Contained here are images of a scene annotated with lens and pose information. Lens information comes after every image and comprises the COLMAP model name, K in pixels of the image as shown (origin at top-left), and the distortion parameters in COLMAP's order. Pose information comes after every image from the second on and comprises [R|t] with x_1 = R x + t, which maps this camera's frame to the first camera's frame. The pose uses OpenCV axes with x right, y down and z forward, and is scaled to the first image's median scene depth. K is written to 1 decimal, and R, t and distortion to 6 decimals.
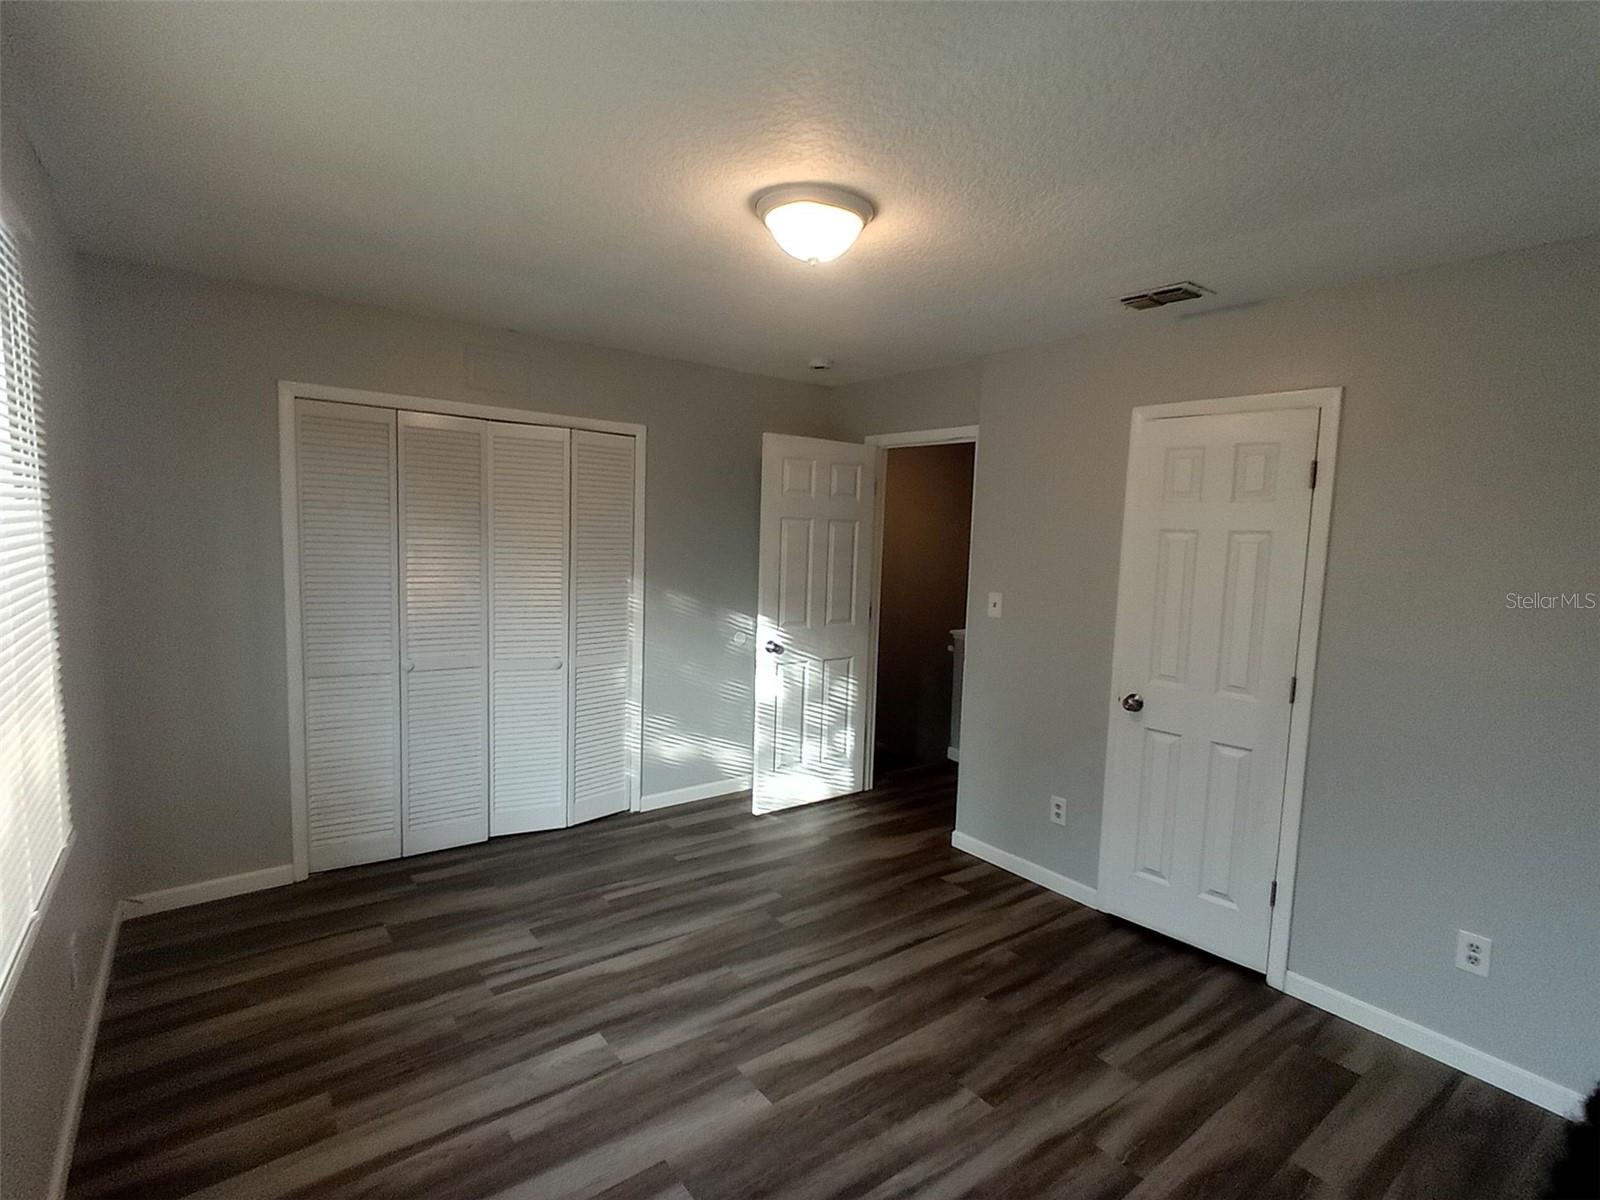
lens RADIAL K [[783.6, 0, 800.0], [0, 783.6, 600.0], [0, 0, 1]] dist [0.011889, -0.000128]
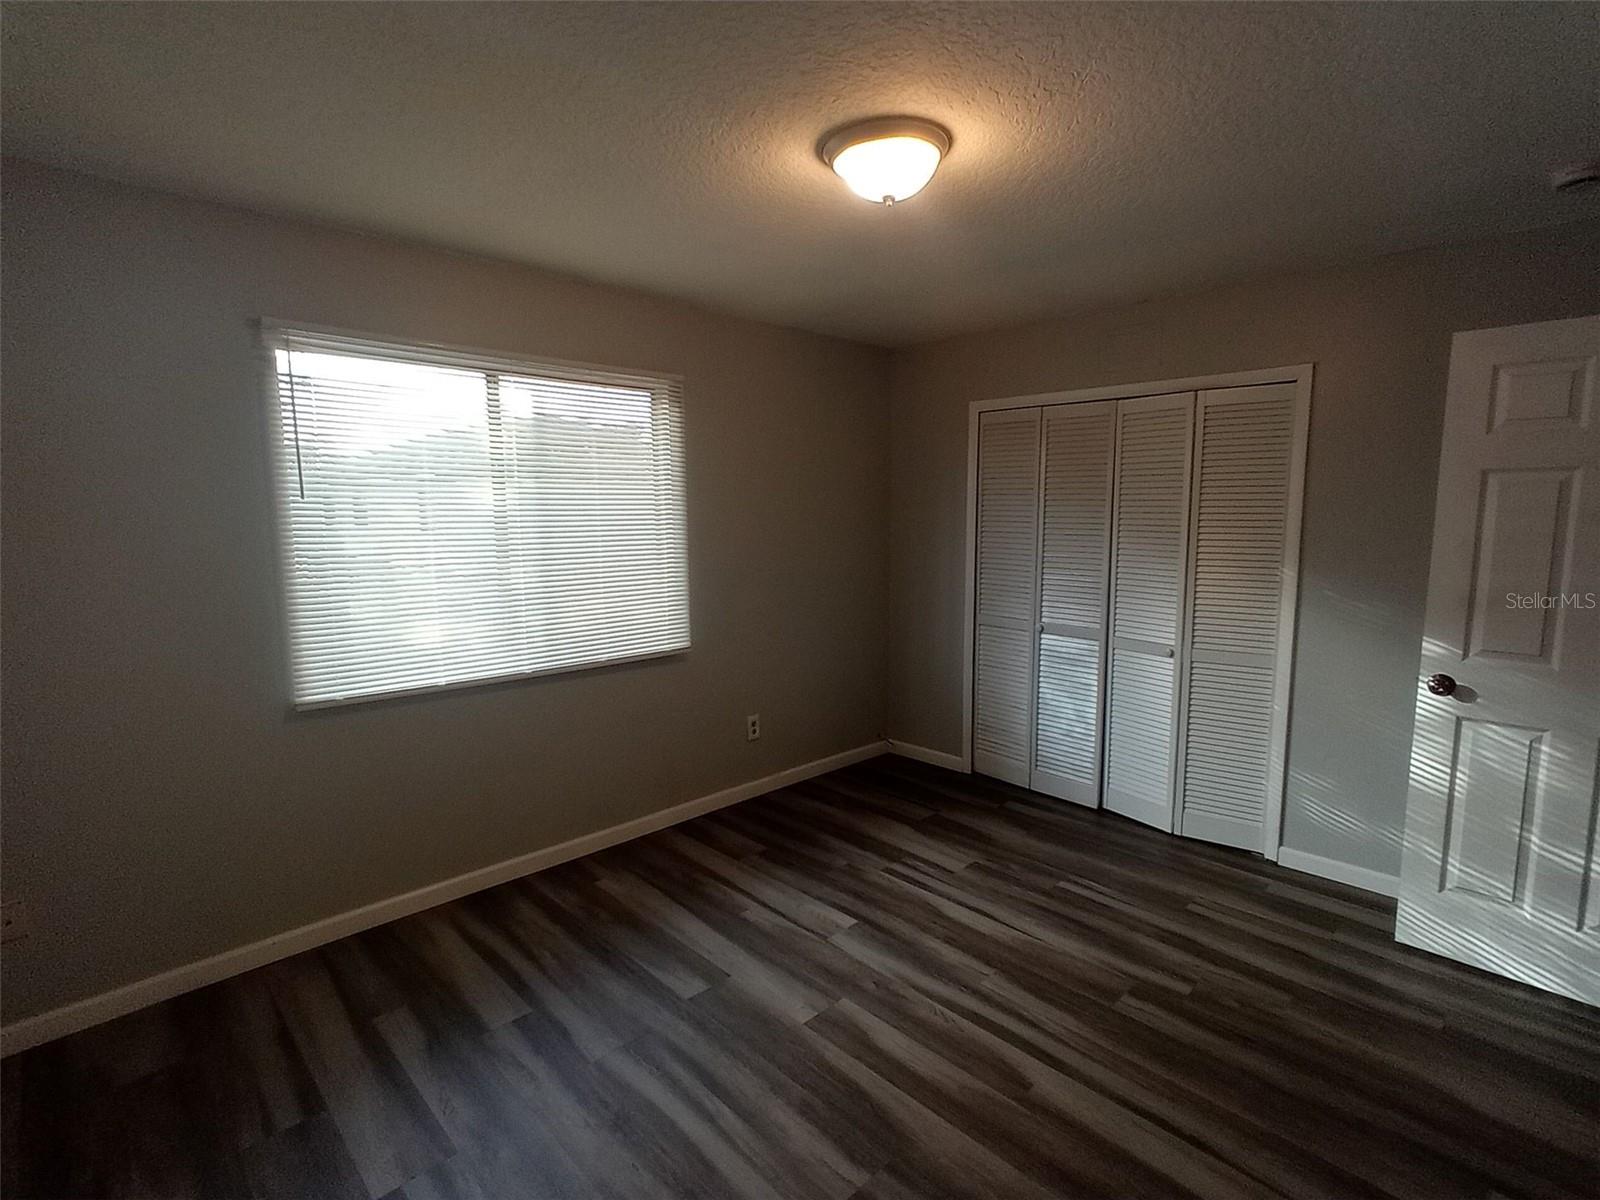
lens RADIAL K [[783.6, 0, 800.0], [0, 783.6, 600.0], [0, 0, 1]] dist [0.011889, -0.000128]
pose [[0.116606, 0.079614, -0.989982, 0.717039], [-0.082907, 0.994083, 0.070178, -0.010844], [0.989712, 0.073893, 0.122517, 0.594693]]
